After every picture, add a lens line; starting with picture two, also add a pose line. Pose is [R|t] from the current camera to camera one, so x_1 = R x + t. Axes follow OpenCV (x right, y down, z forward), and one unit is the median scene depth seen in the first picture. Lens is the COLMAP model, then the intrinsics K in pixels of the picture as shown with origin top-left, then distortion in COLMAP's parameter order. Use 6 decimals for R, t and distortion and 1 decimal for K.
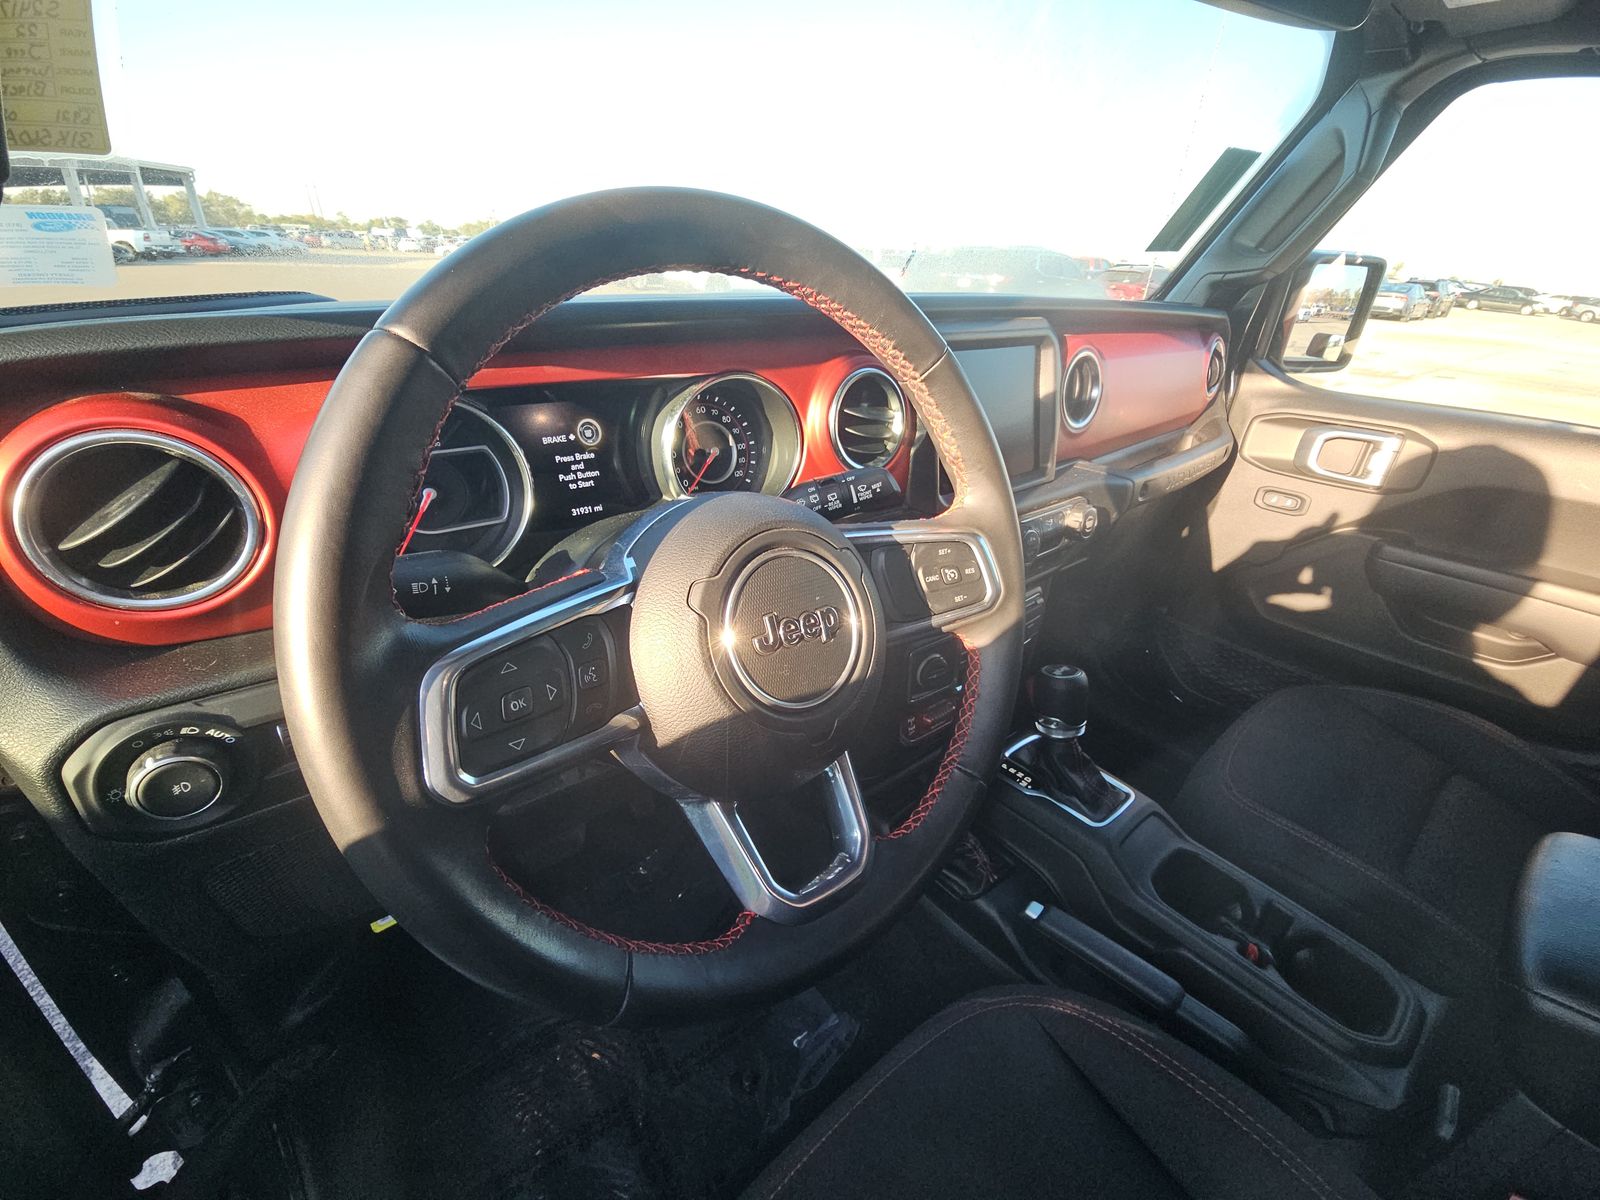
lens RADIAL K [[644.3, 0, 812.2], [0, 644.3, 600.4], [0, 0, 1]] dist [0.002262, -0.007322]
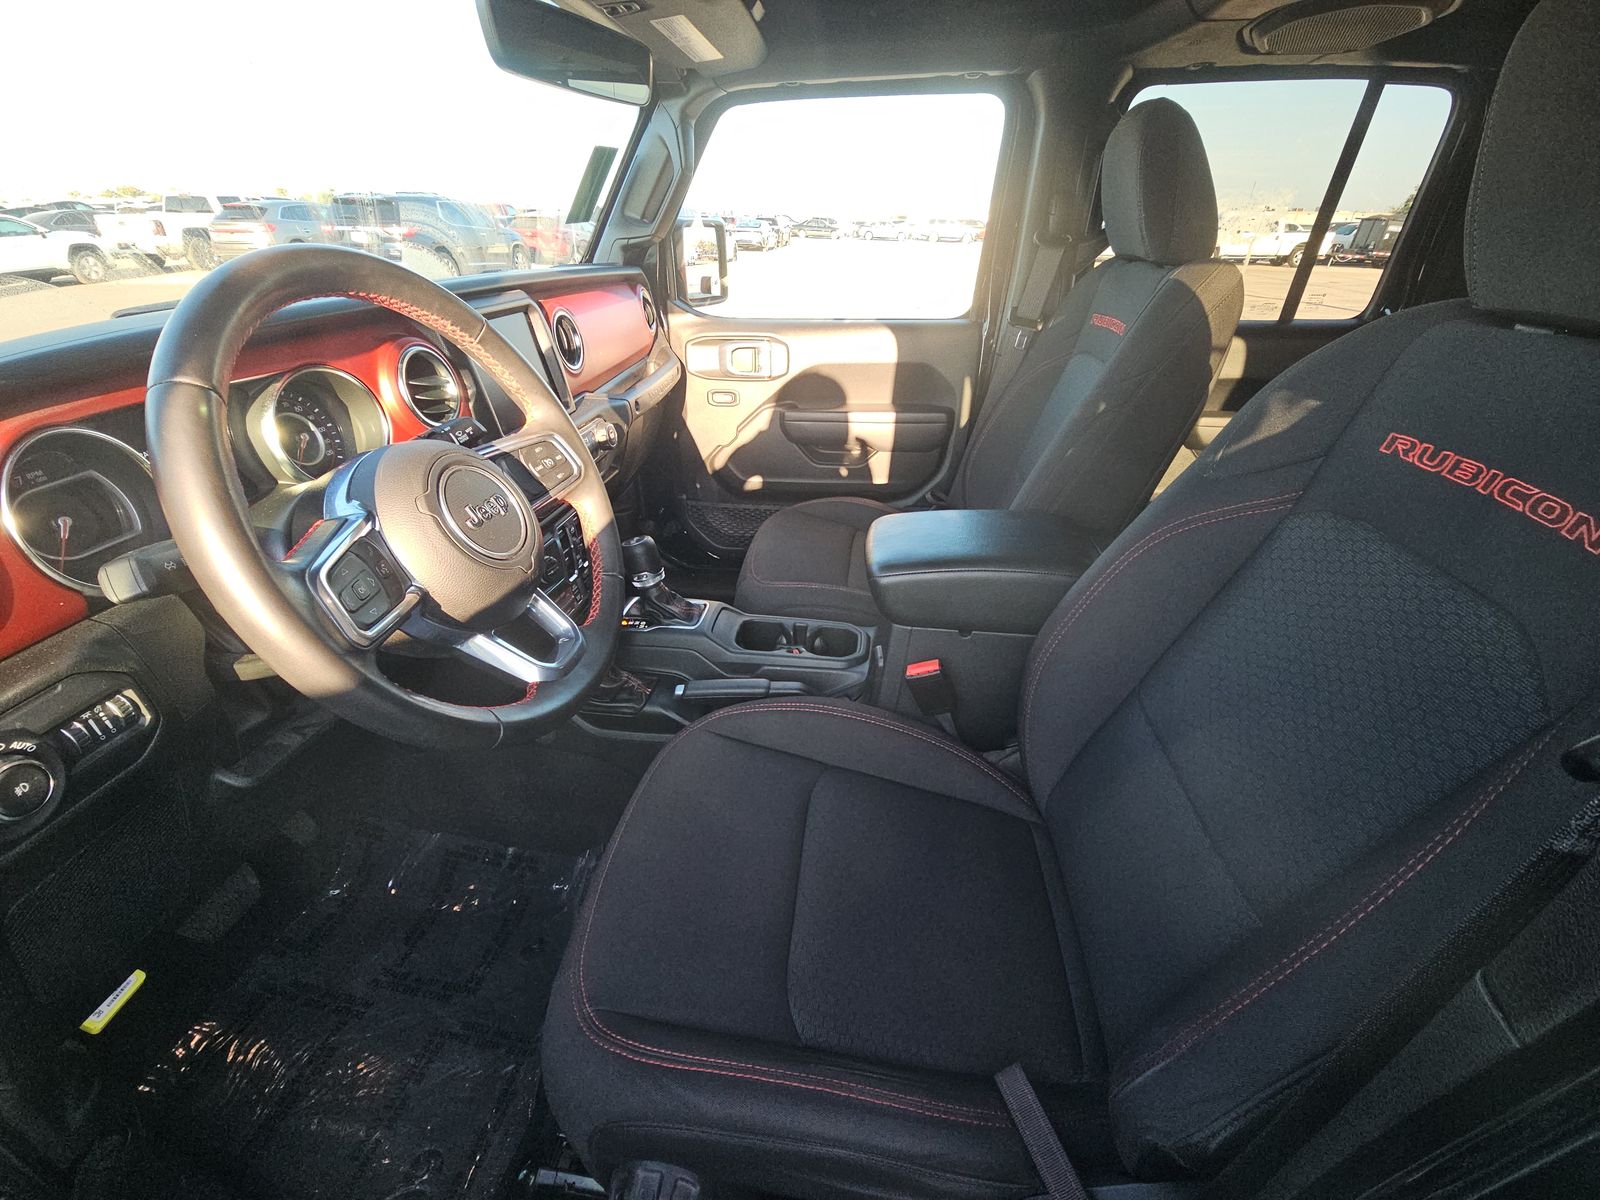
lens RADIAL K [[644.3, 0, 812.2], [0, 644.3, 600.4], [0, 0, 1]] dist [0.002262, -0.007322]
pose [[0.721149, -0.373736, 0.583323, -0.208302], [0.333639, 0.925286, 0.180361, 0.105745], [-0.607148, 0.064552, 0.791962, -0.351637]]
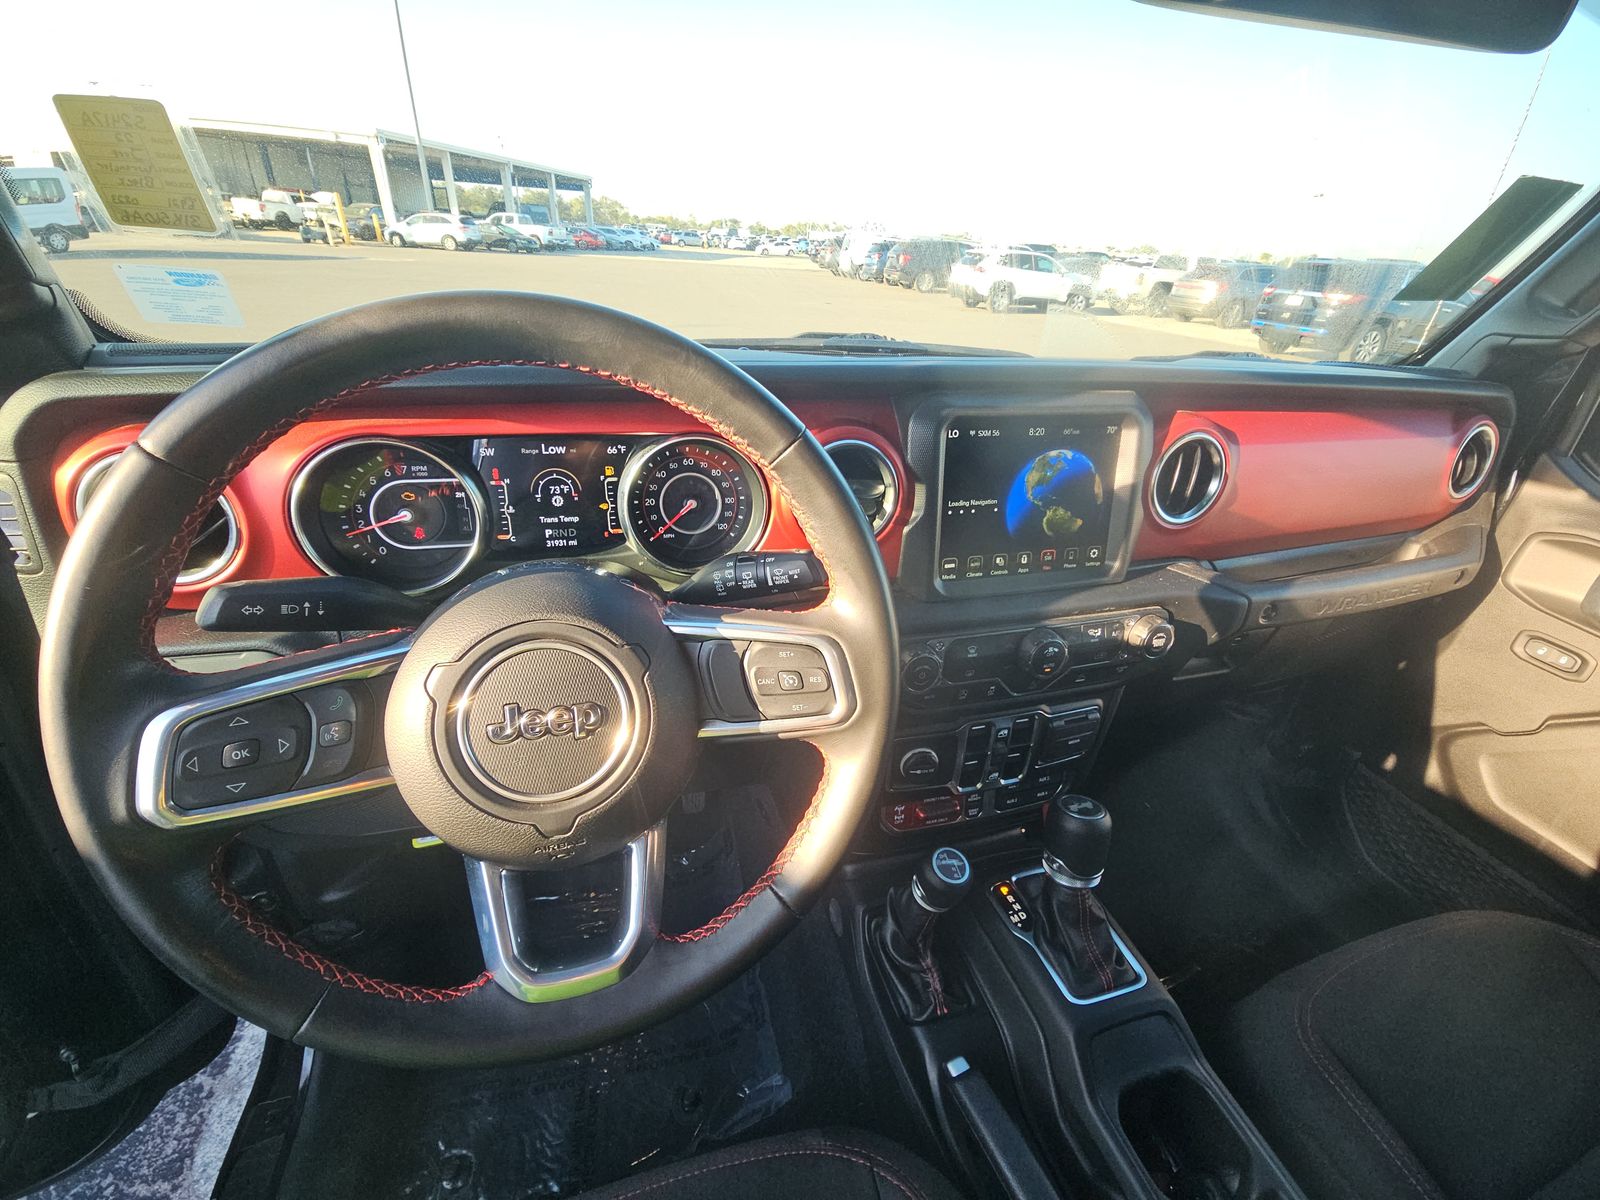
lens RADIAL K [[640.5, 0, 816.8], [0, 640.5, 601.9], [0, 0, 1]] dist [-0.003796, -0.000262]
pose [[0.923165, 0.196586, -0.330334, 0.293274], [-0.196313, 0.979933, 0.034544, -0.114386], [0.330496, 0.032959, 0.943232, 0.089536]]
